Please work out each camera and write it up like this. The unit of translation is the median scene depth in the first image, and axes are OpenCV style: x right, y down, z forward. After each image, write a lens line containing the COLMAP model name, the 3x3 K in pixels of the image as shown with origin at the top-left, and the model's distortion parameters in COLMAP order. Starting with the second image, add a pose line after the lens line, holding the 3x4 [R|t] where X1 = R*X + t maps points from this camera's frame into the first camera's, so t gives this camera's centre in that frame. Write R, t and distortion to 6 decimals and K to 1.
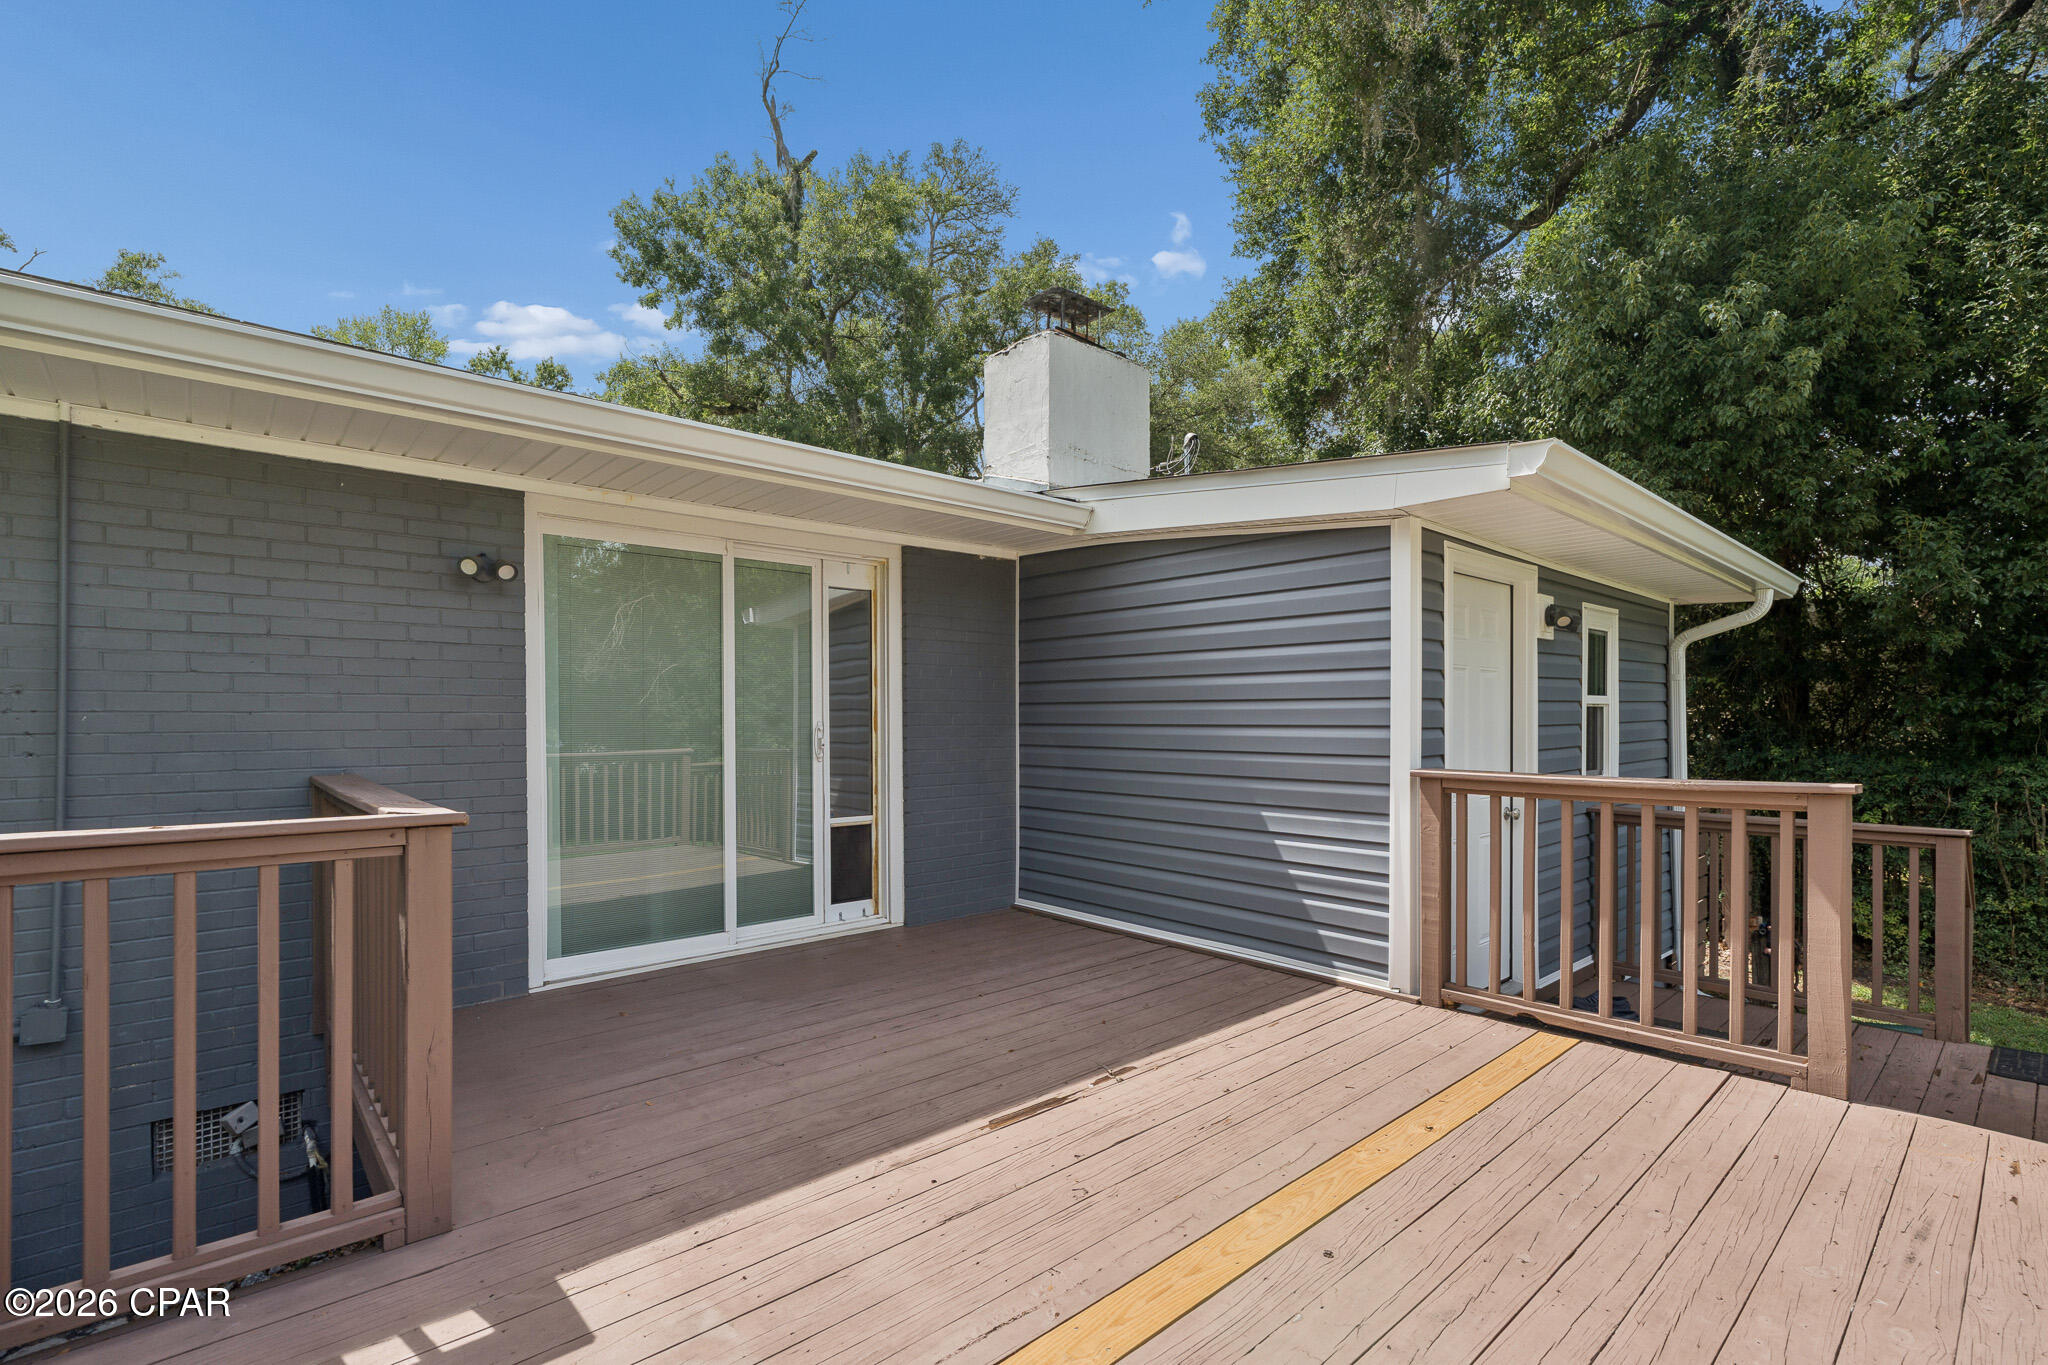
lens RADIAL K [[924.4, 0, 1023.0], [0, 924.4, 698.0], [0, 0, 1]] dist [-0.007504, 0.002657]
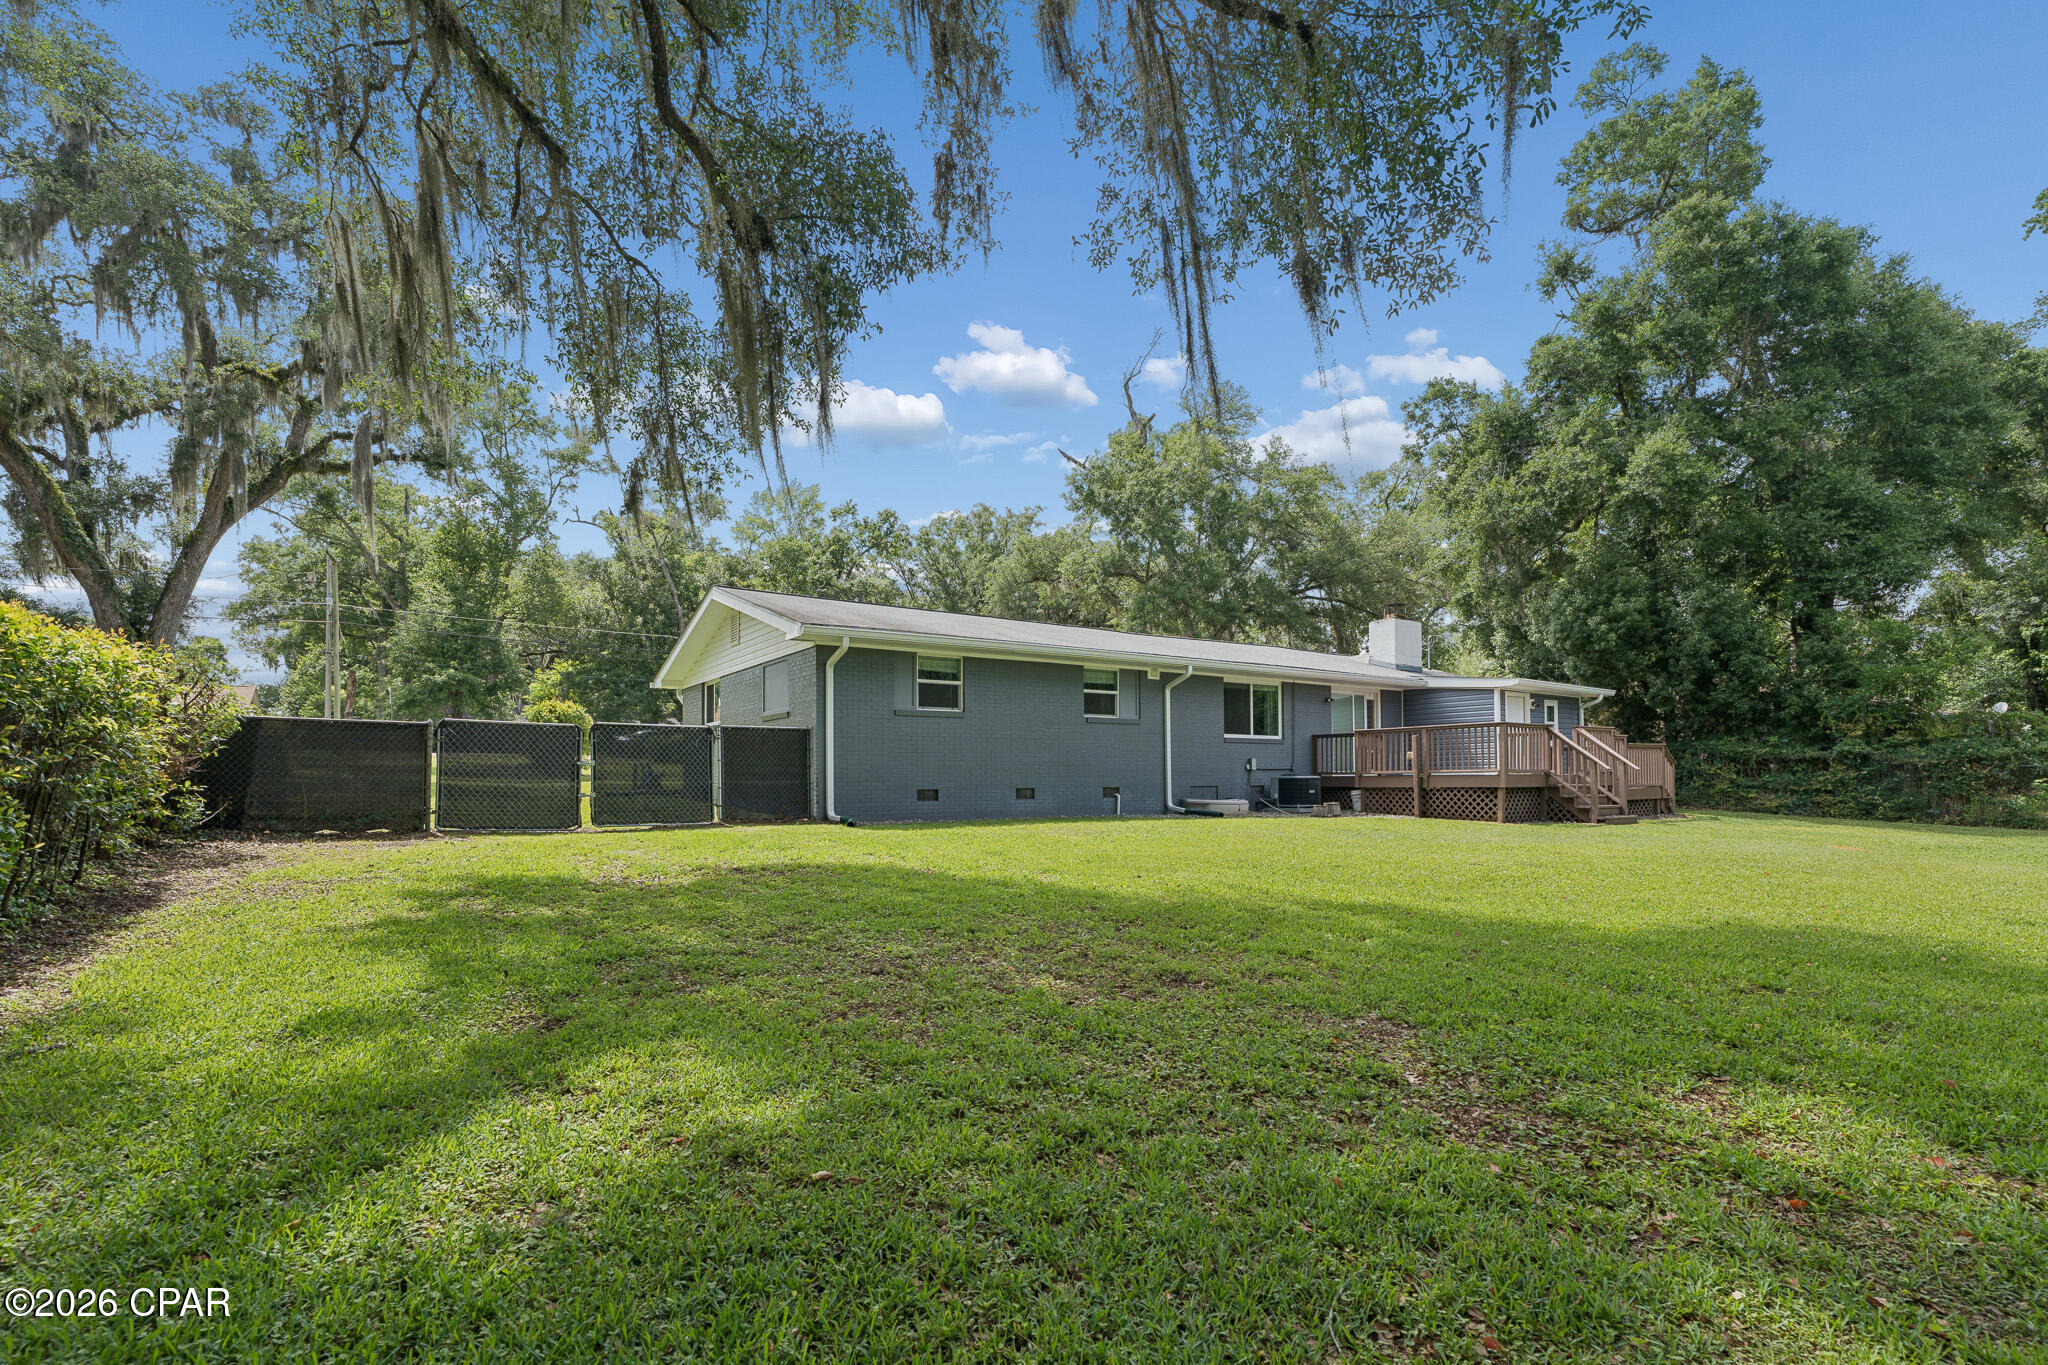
lens RADIAL K [[924.4, 0, 1001.6], [0, 924.4, 766.7], [0, 0, 1]] dist [-0.007504, 0.002657]
pose [[0.987146, -0.000266, -0.159818, -1.055755], [0.001700, 0.999960, 0.008834, 0.145895], [0.159810, -0.008992, 0.987107, -3.192999]]
